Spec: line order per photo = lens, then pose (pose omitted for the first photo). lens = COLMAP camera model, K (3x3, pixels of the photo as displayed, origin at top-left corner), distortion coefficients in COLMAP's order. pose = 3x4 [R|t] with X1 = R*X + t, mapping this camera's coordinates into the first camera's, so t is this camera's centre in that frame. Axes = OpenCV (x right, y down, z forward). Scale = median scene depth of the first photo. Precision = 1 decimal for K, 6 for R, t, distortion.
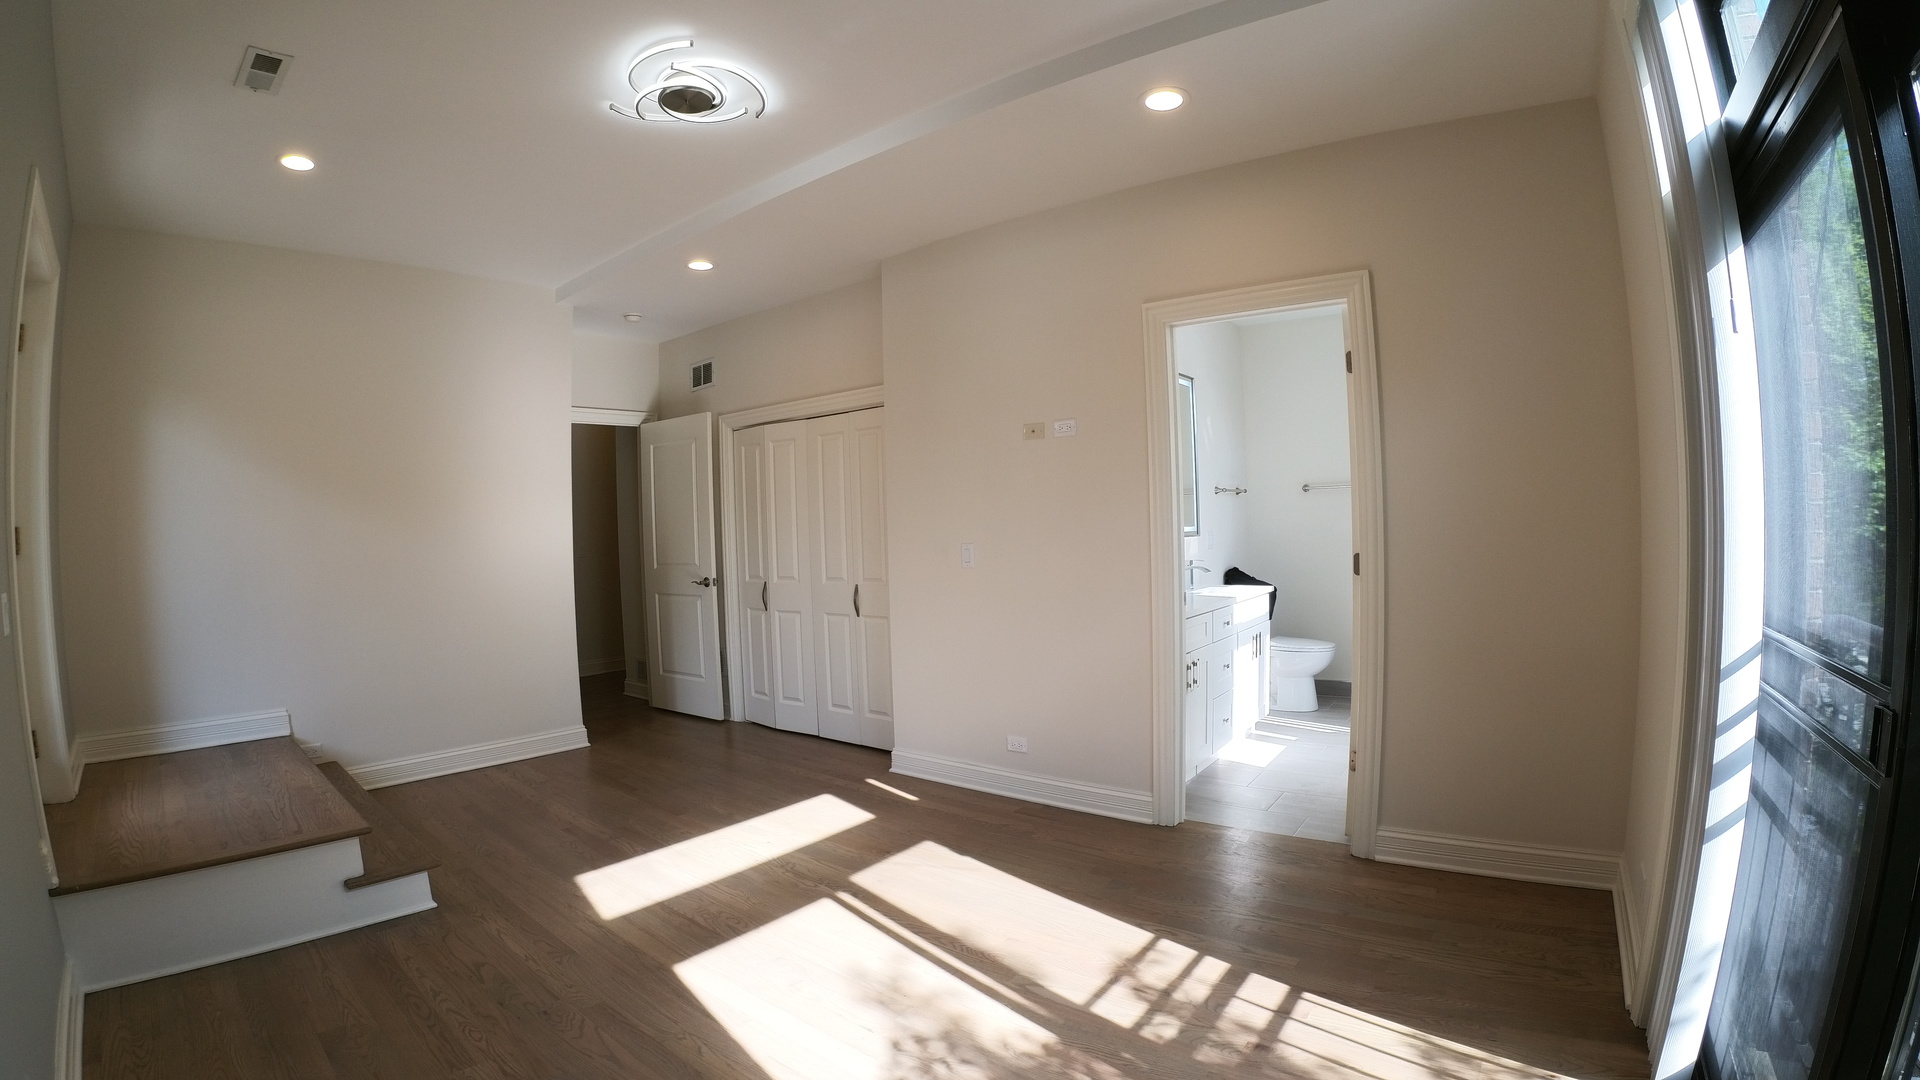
lens RADIAL K [[827.7, 0, 964.6], [0, 827.7, 544.4], [0, 0, 1]] dist [-0.186497, 0.029305]
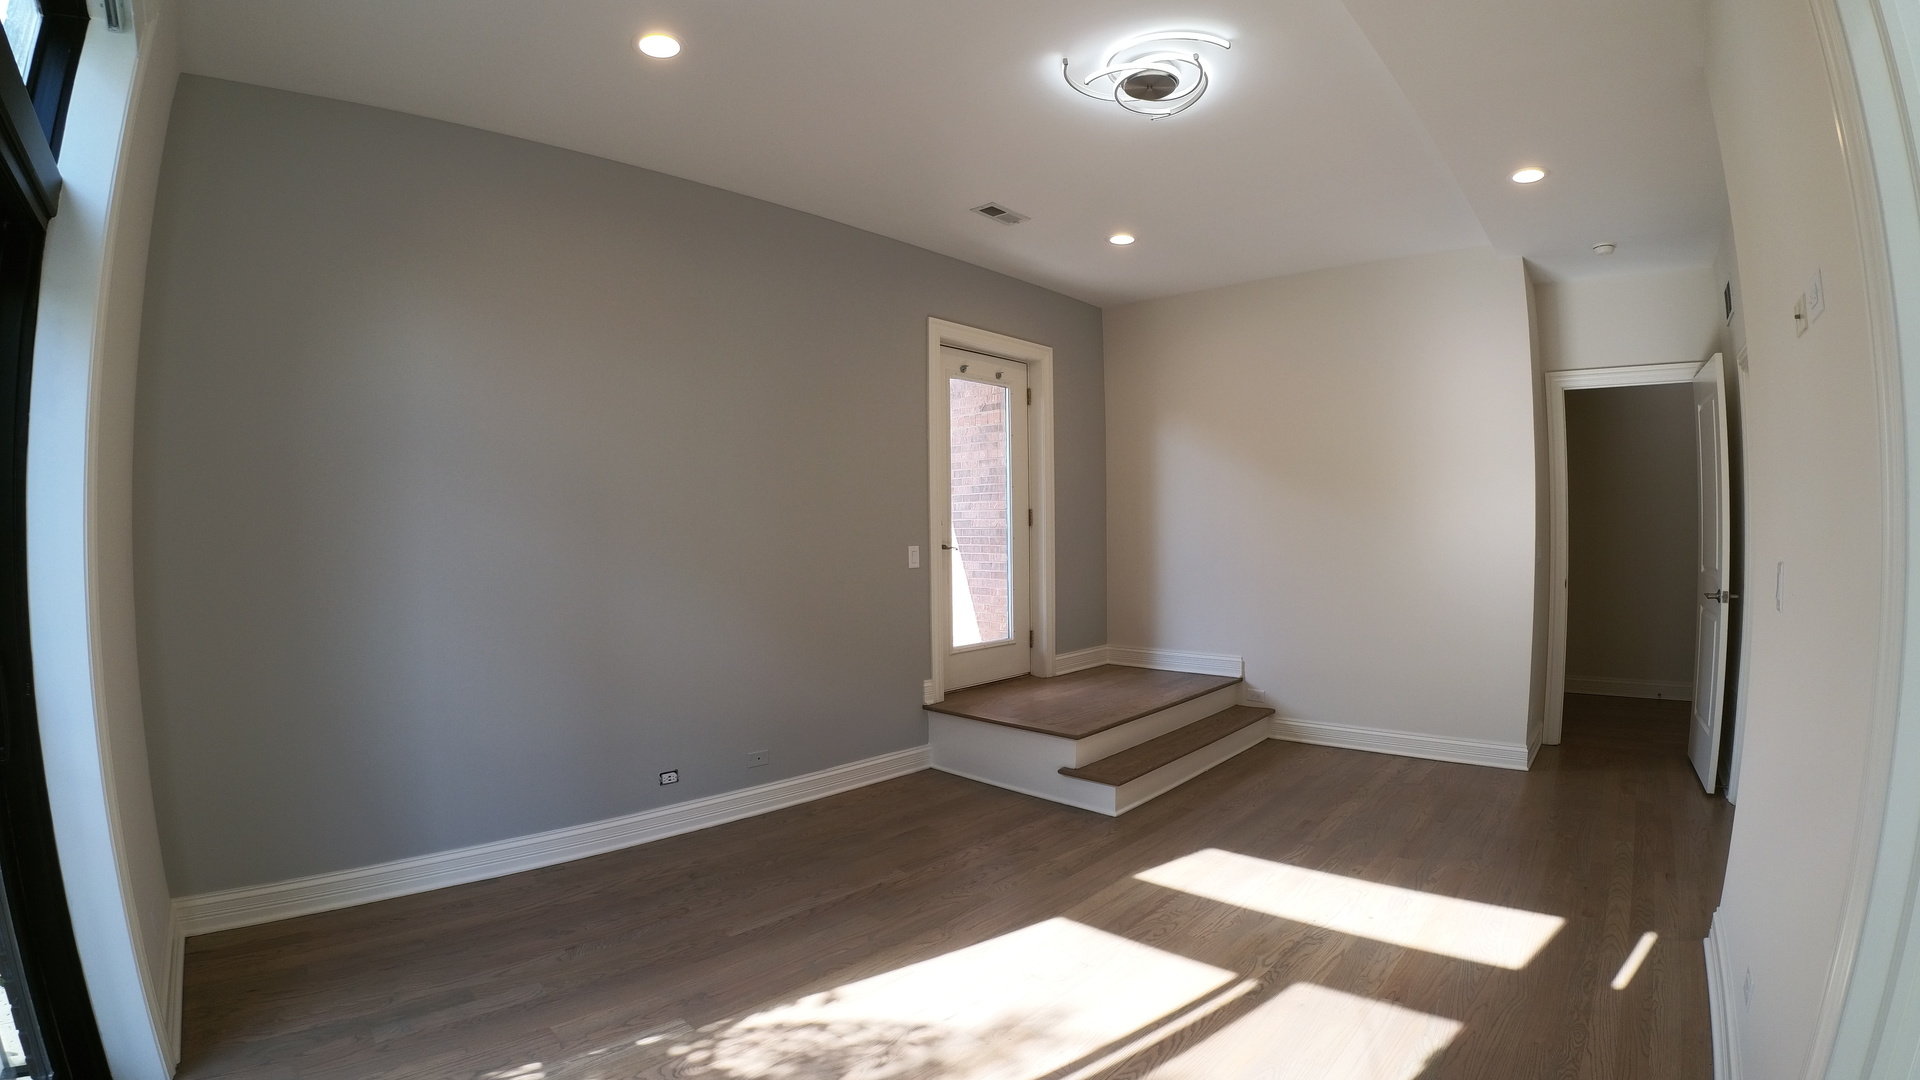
lens RADIAL K [[827.7, 0, 964.6], [0, 827.7, 544.4], [0, 0, 1]] dist [-0.186497, 0.029305]
pose [[-0.085951, 0.048444, -0.995121, 0.575393], [-0.011994, 0.998694, 0.049654, -0.035145], [0.996227, 0.016203, -0.085257, 0.725338]]
